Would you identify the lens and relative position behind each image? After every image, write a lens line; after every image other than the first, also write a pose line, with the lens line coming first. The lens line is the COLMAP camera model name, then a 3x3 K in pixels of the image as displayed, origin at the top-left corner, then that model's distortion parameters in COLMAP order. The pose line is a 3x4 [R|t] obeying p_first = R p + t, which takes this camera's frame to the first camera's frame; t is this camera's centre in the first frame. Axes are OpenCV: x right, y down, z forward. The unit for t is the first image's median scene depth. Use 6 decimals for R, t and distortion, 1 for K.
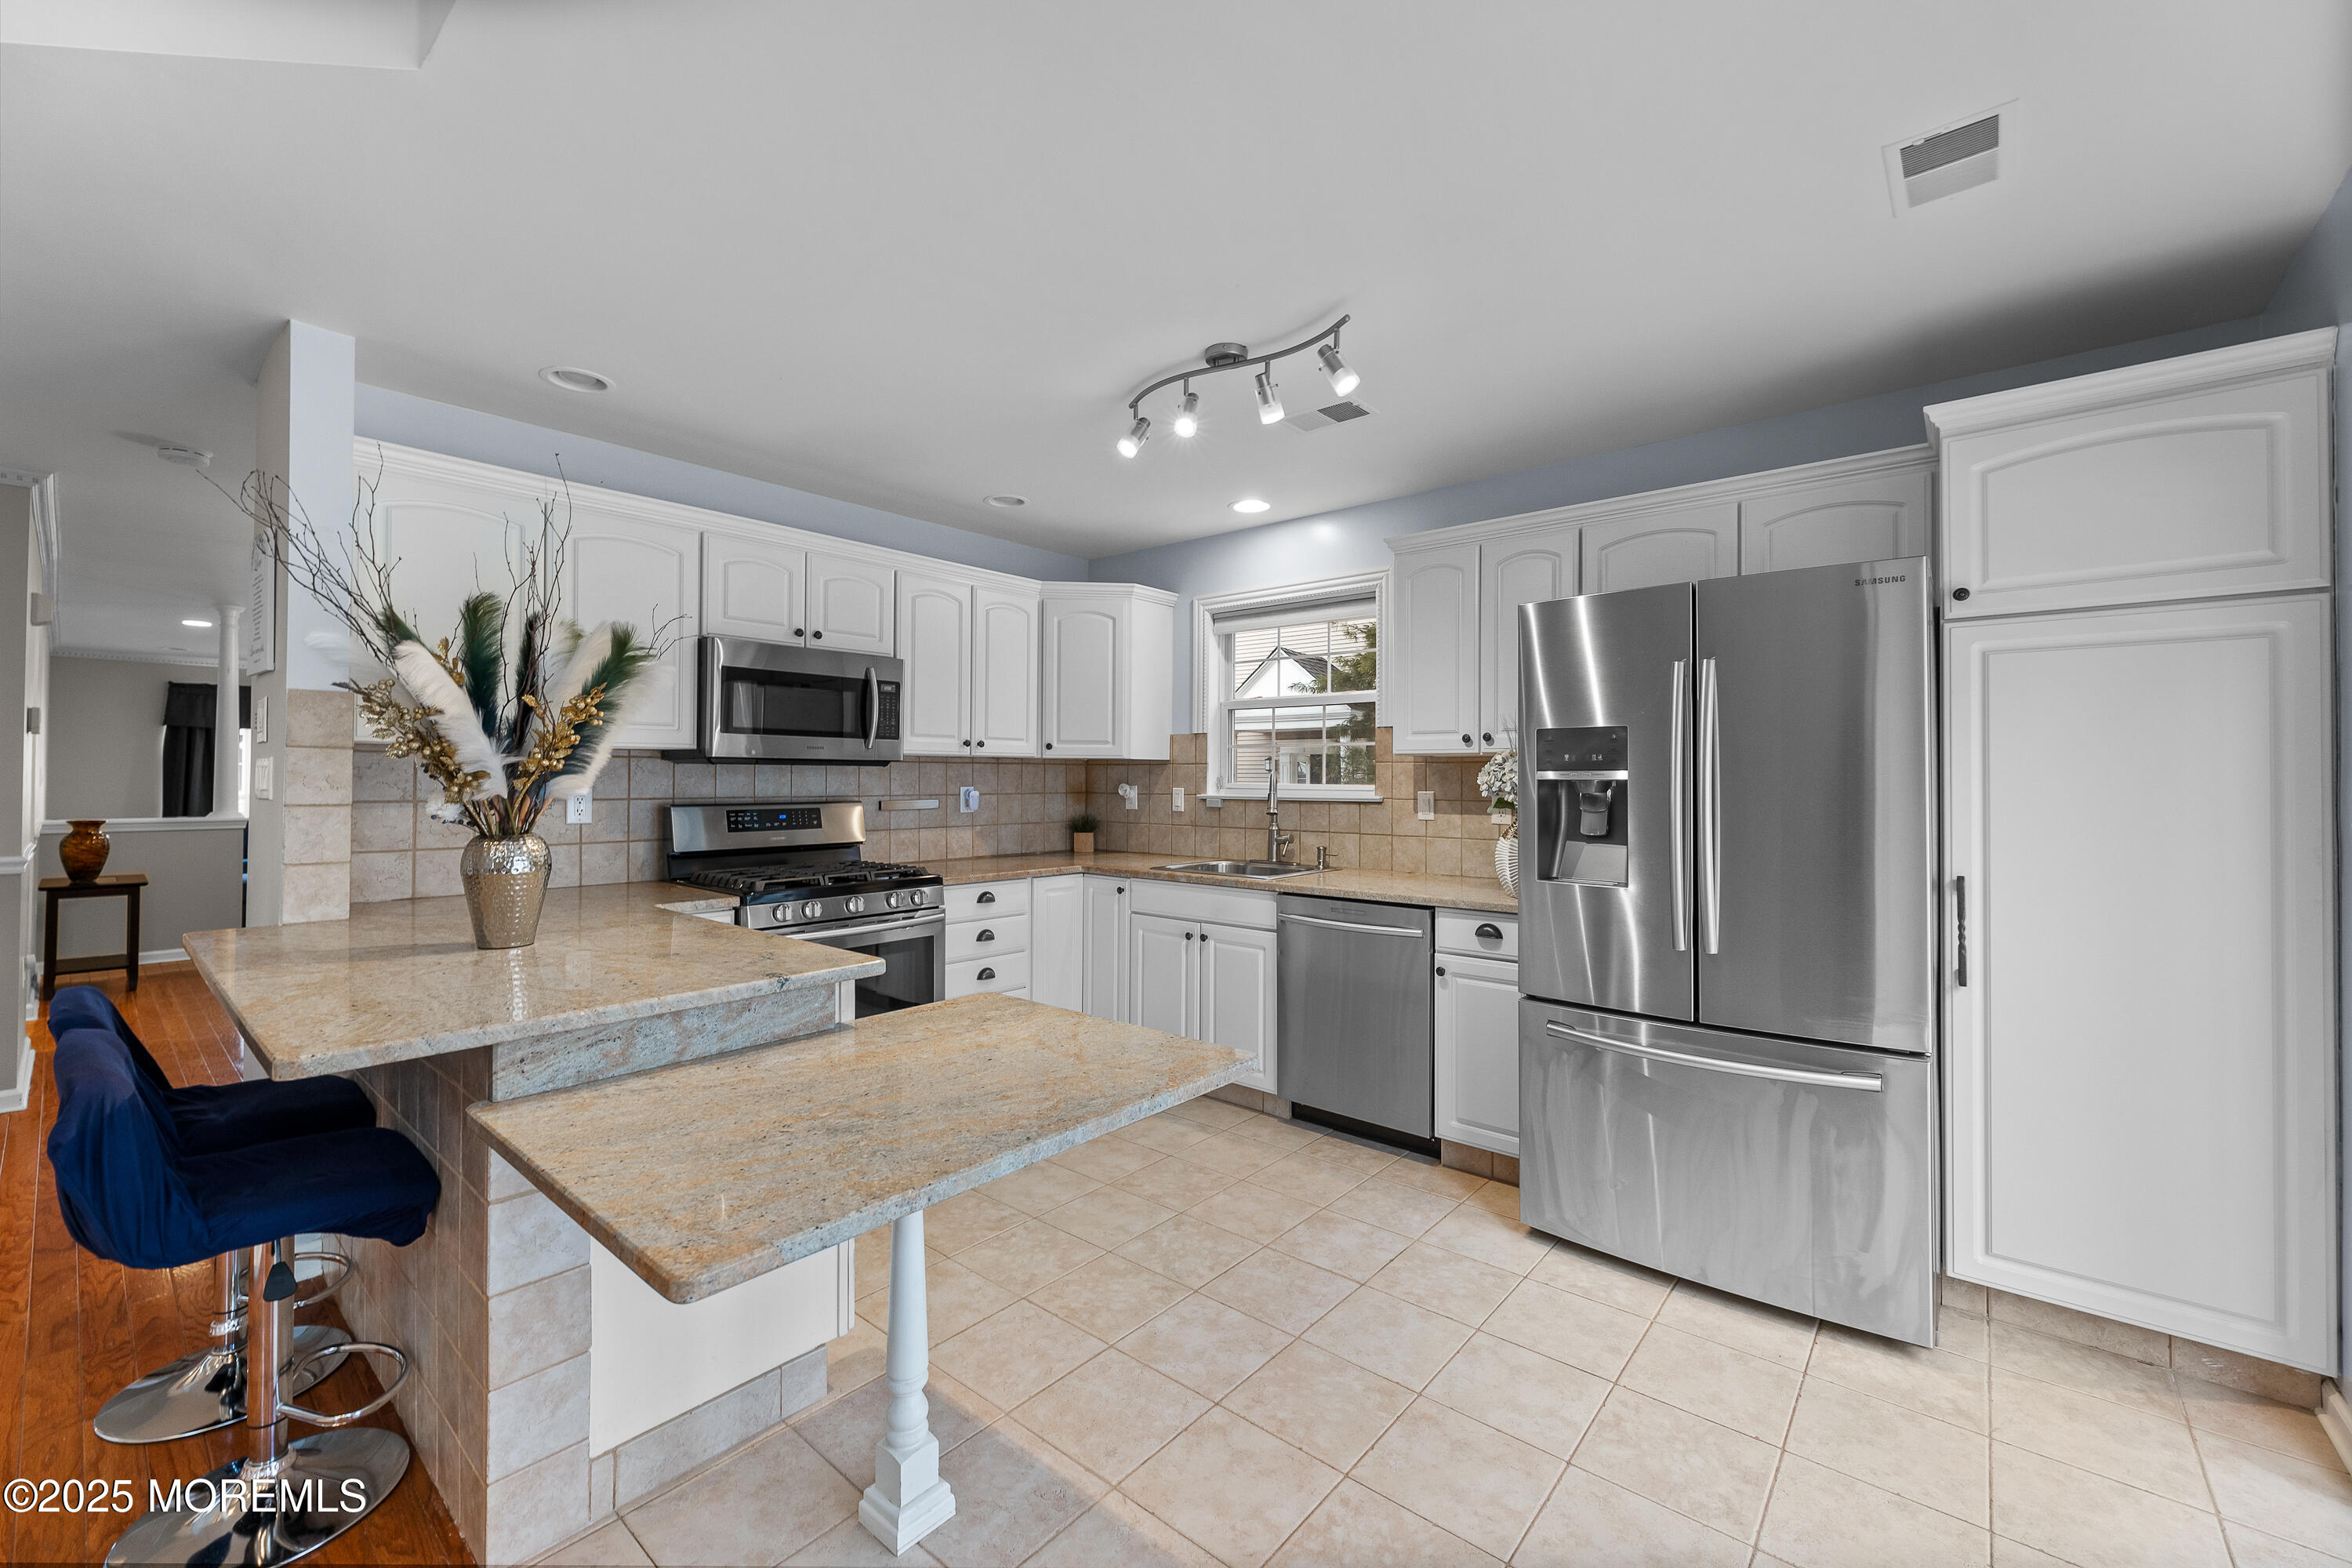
lens RADIAL K [[944.3, 0, 1177.9], [0, 944.3, 767.8], [0, 0, 1]] dist [-0.000051, -0.000011]
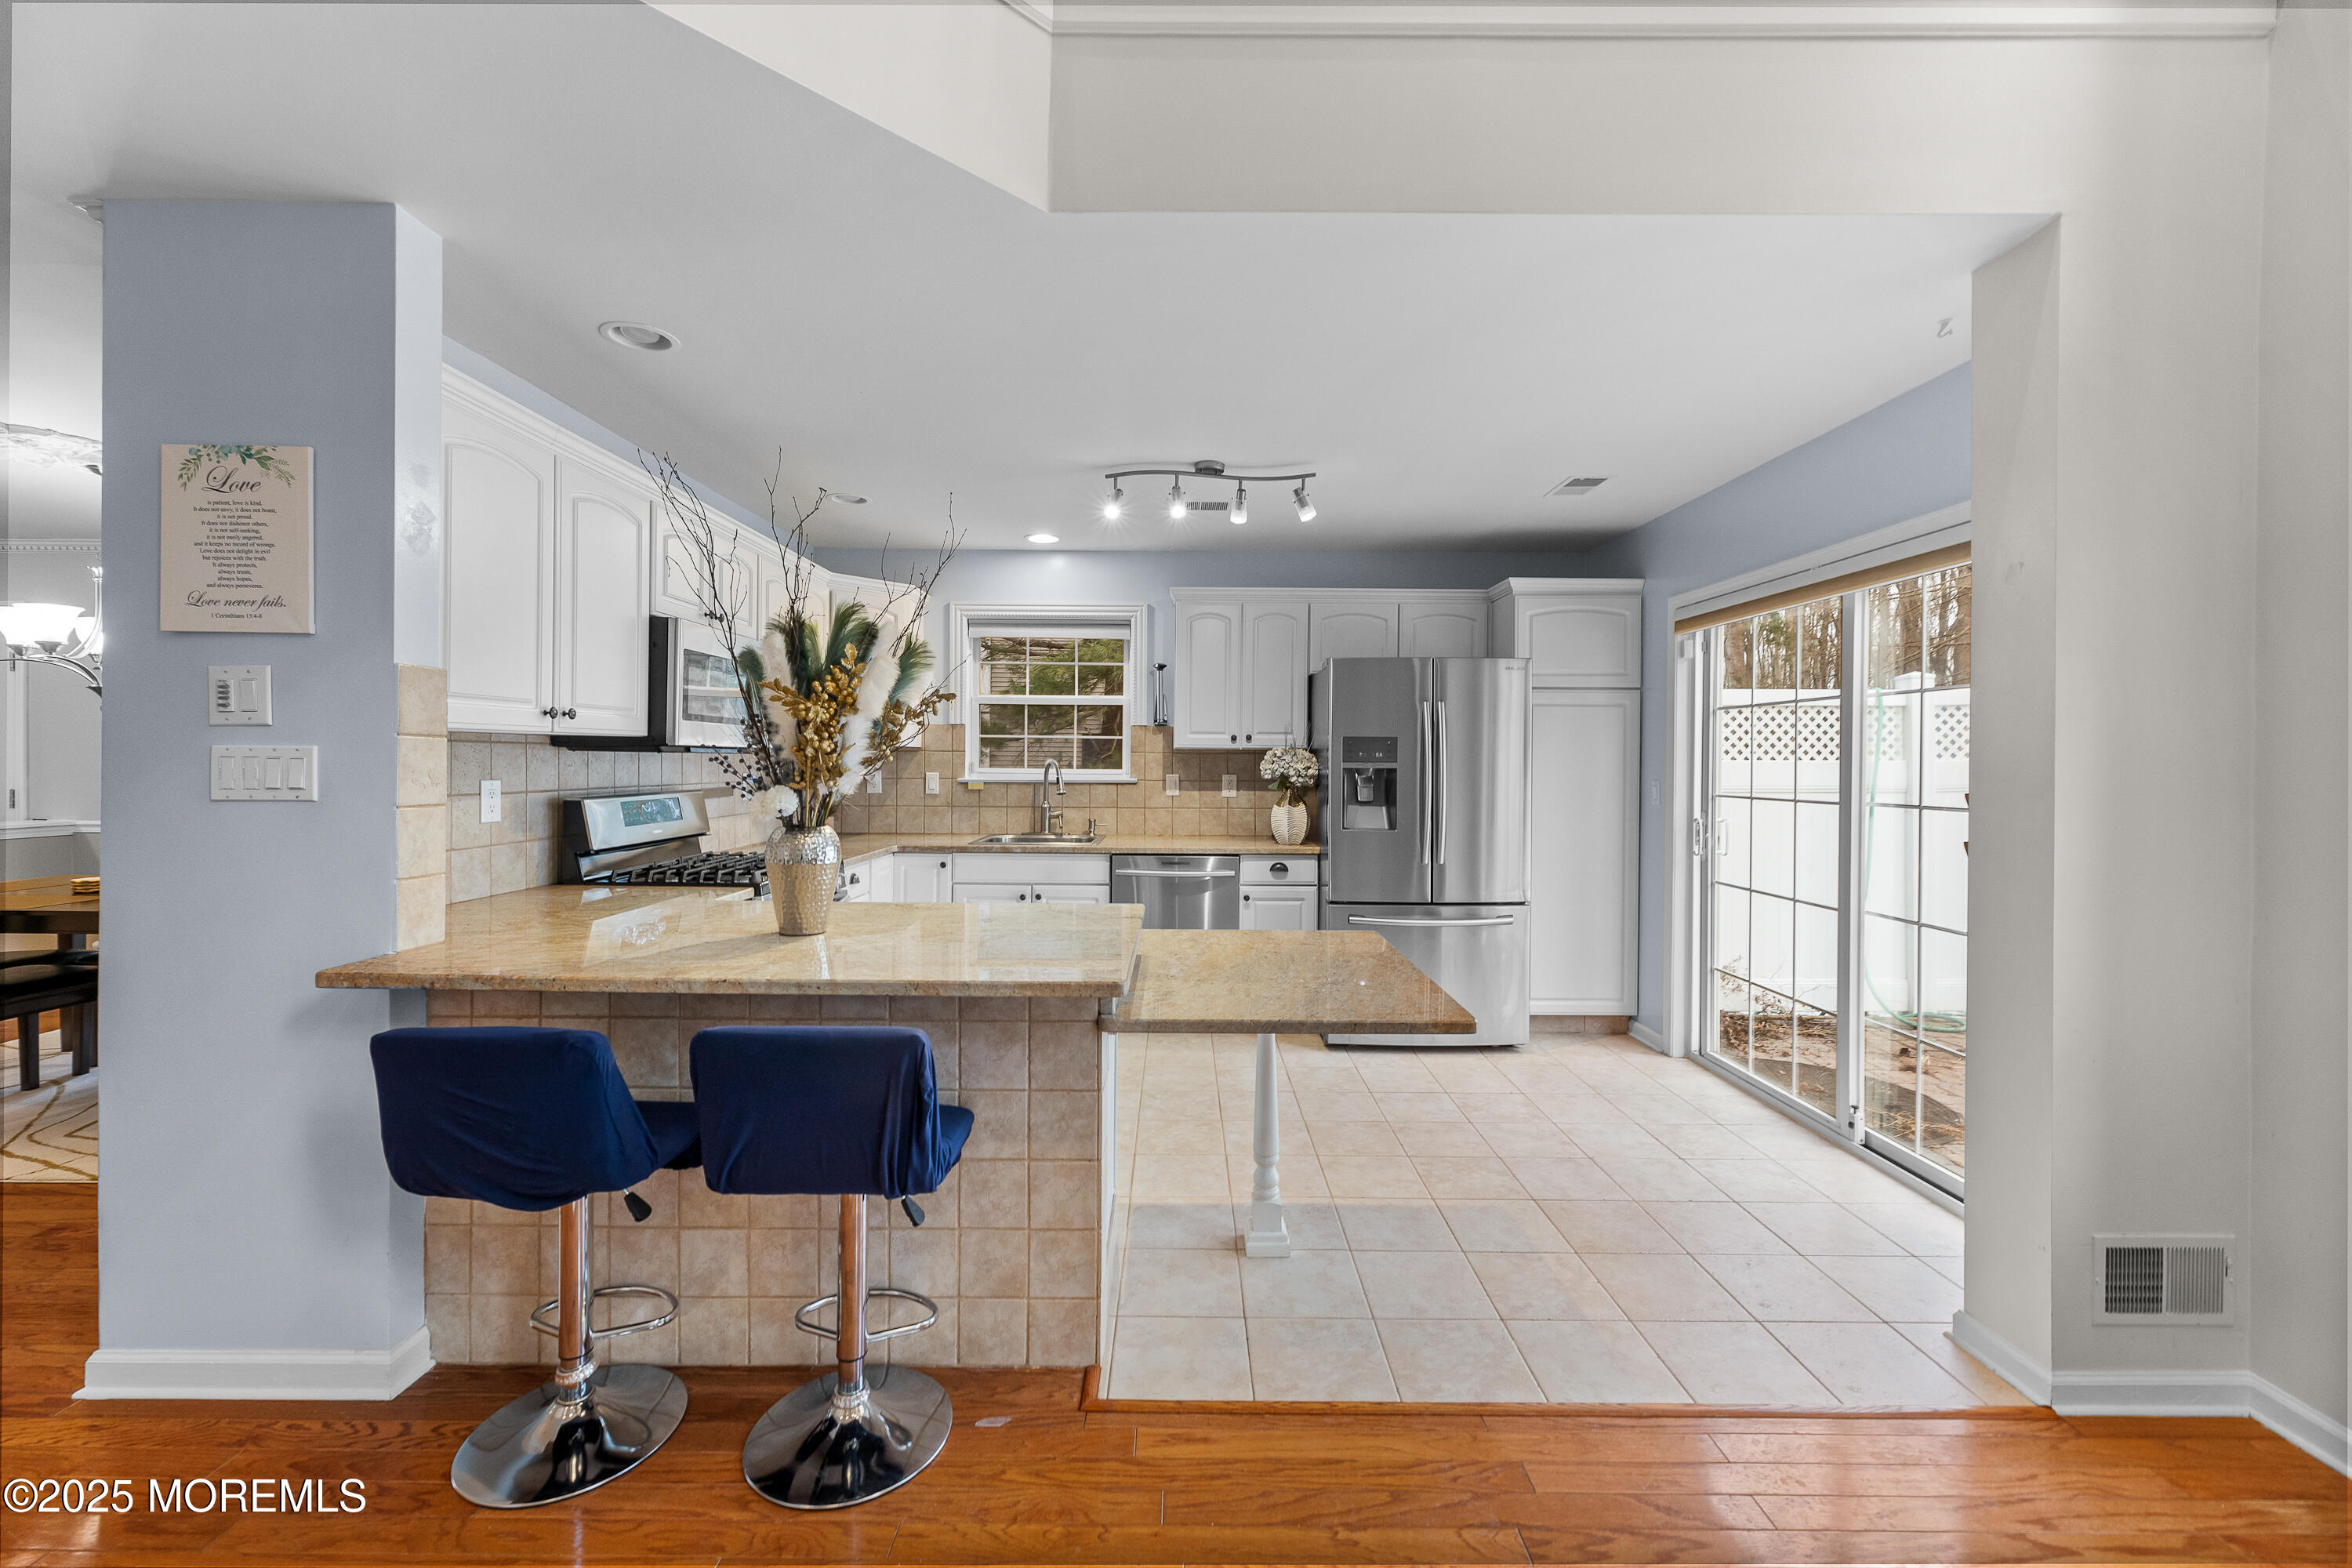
lens RADIAL K [[944.3, 0, 1177.9], [0, 944.3, 767.8], [0, 0, 1]] dist [-0.000051, -0.000011]
pose [[0.762298, -0.004286, 0.647211, -0.566720], [-0.010666, 0.999759, 0.019184, -0.009990], [-0.647138, -0.021527, 0.762069, -0.032487]]
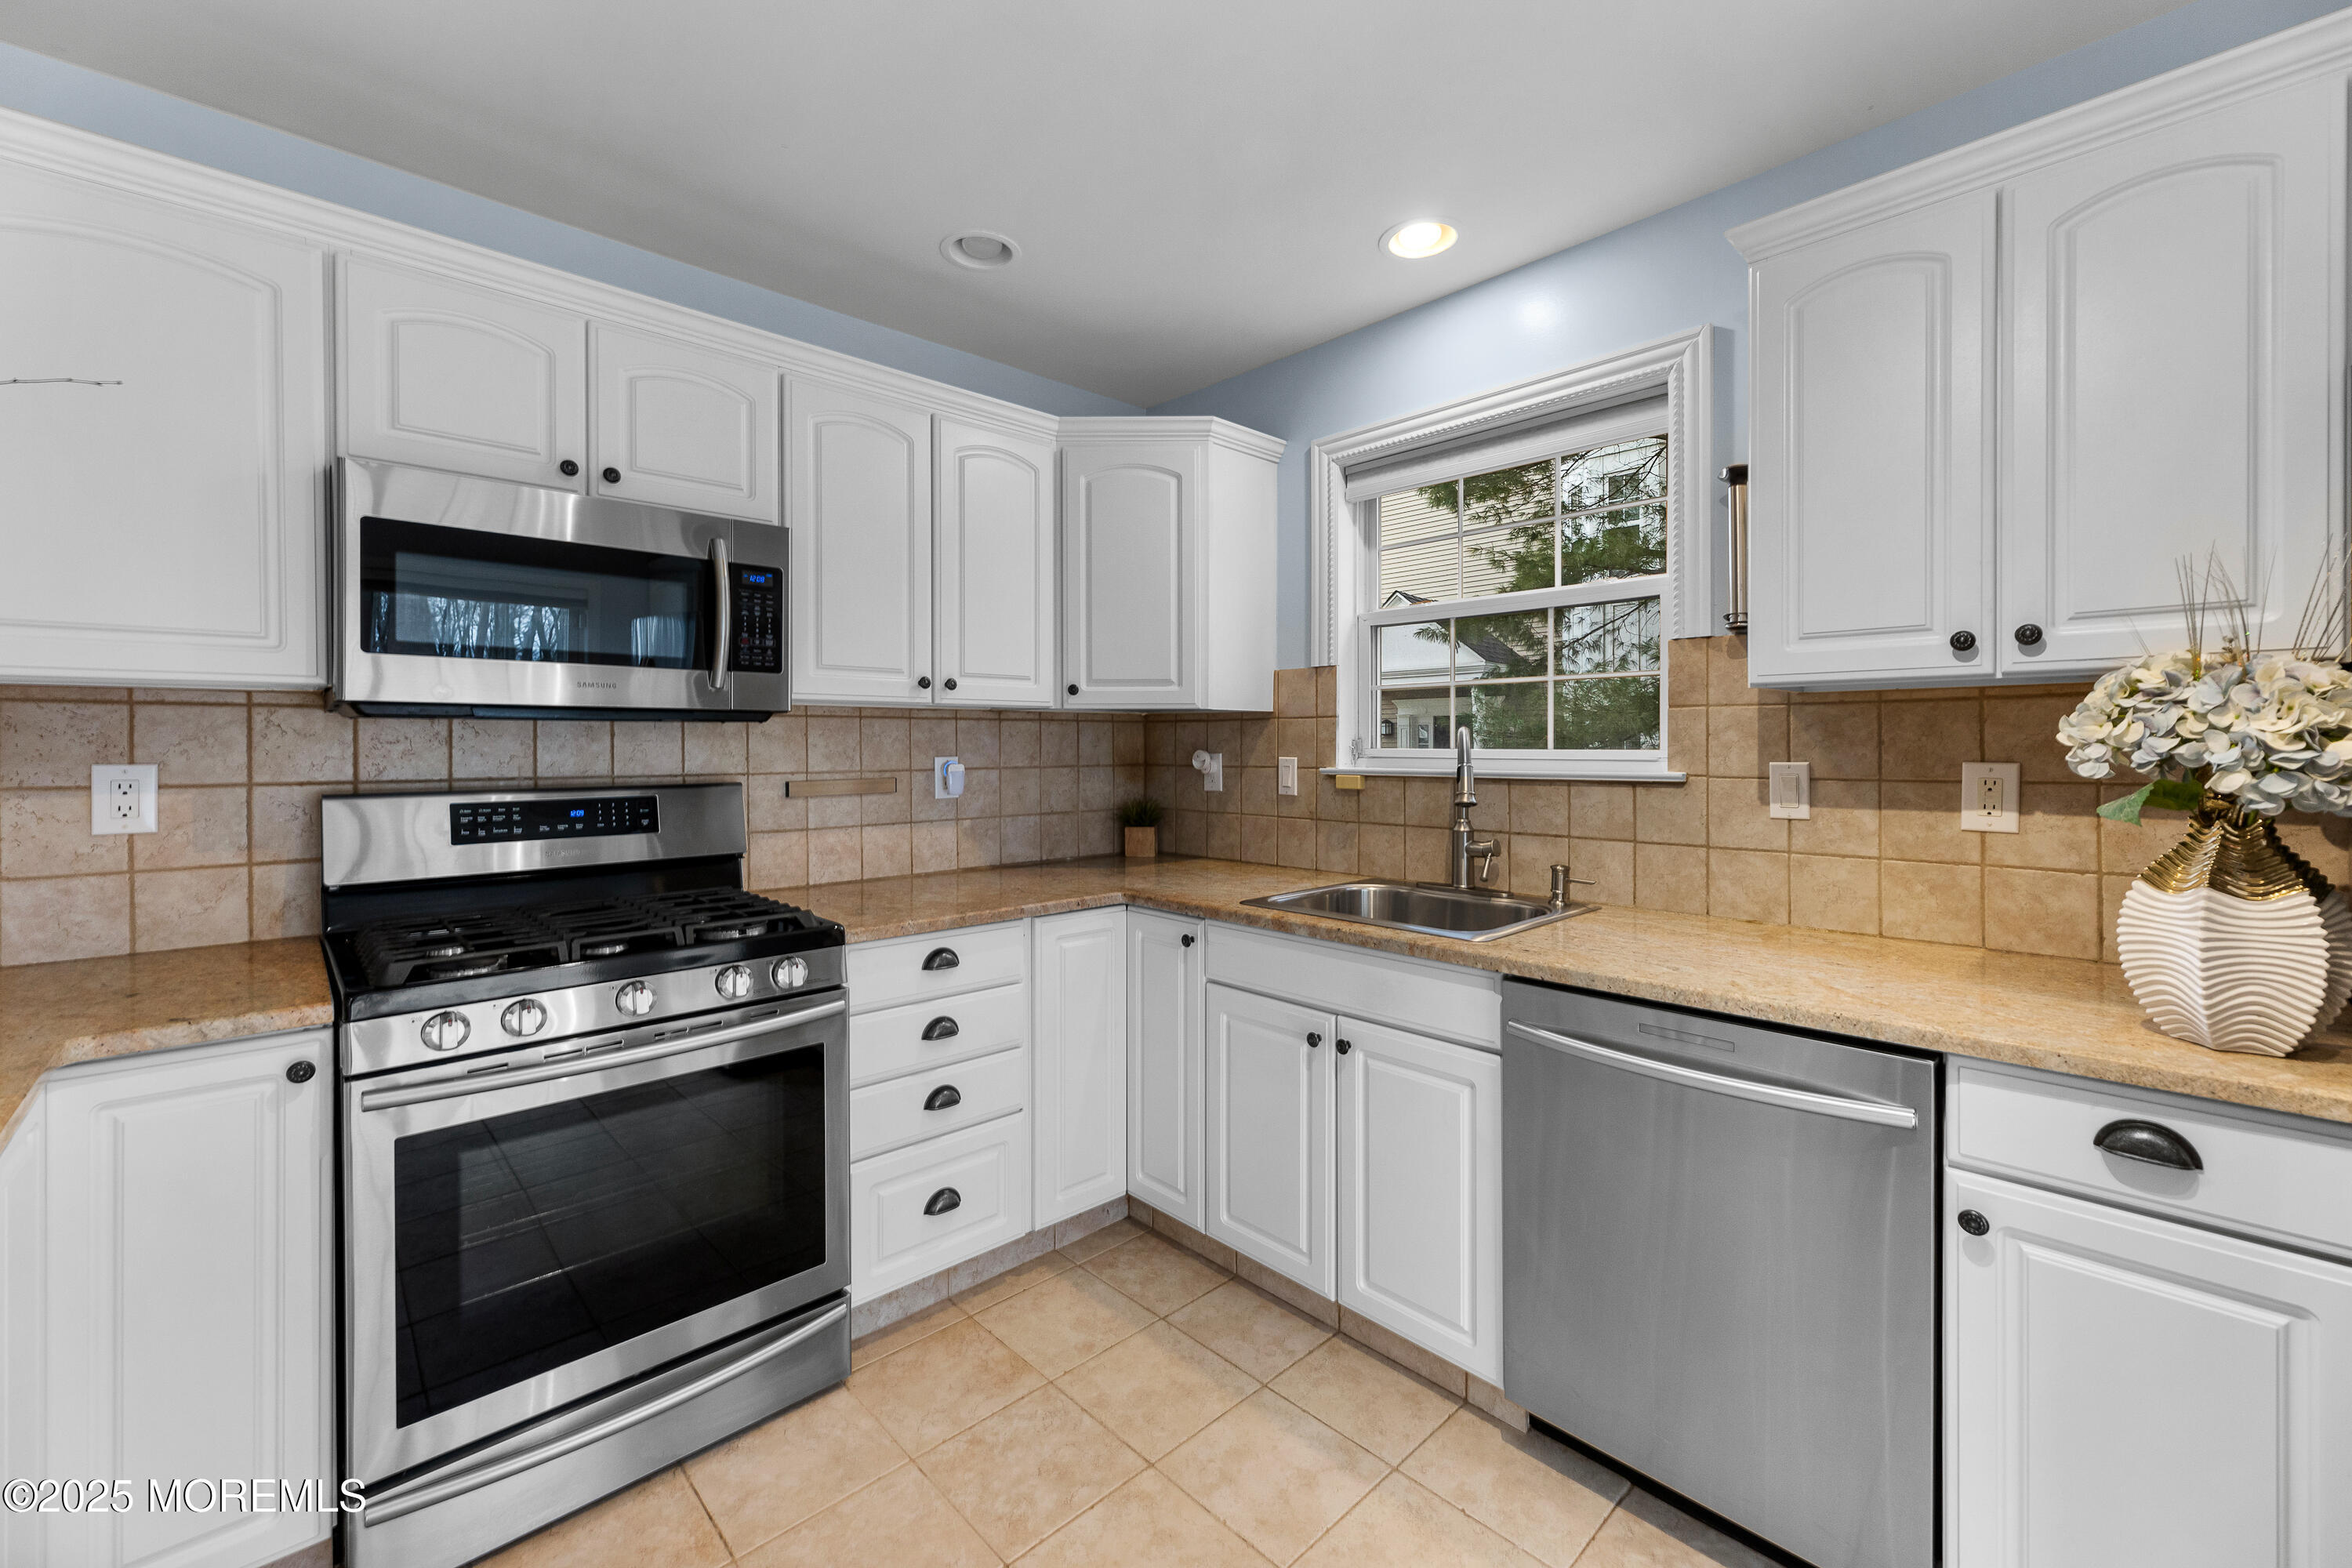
lens RADIAL K [[950.2, 0, 1177.7], [0, 950.2, 746.9], [0, 0, 1]] dist [-0.000963, -0.000206]
pose [[0.994304, -0.006681, -0.106369, -0.005831], [0.007970, 0.999900, 0.011702, 0.007914], [0.106280, -0.012483, 0.994258, 0.434072]]
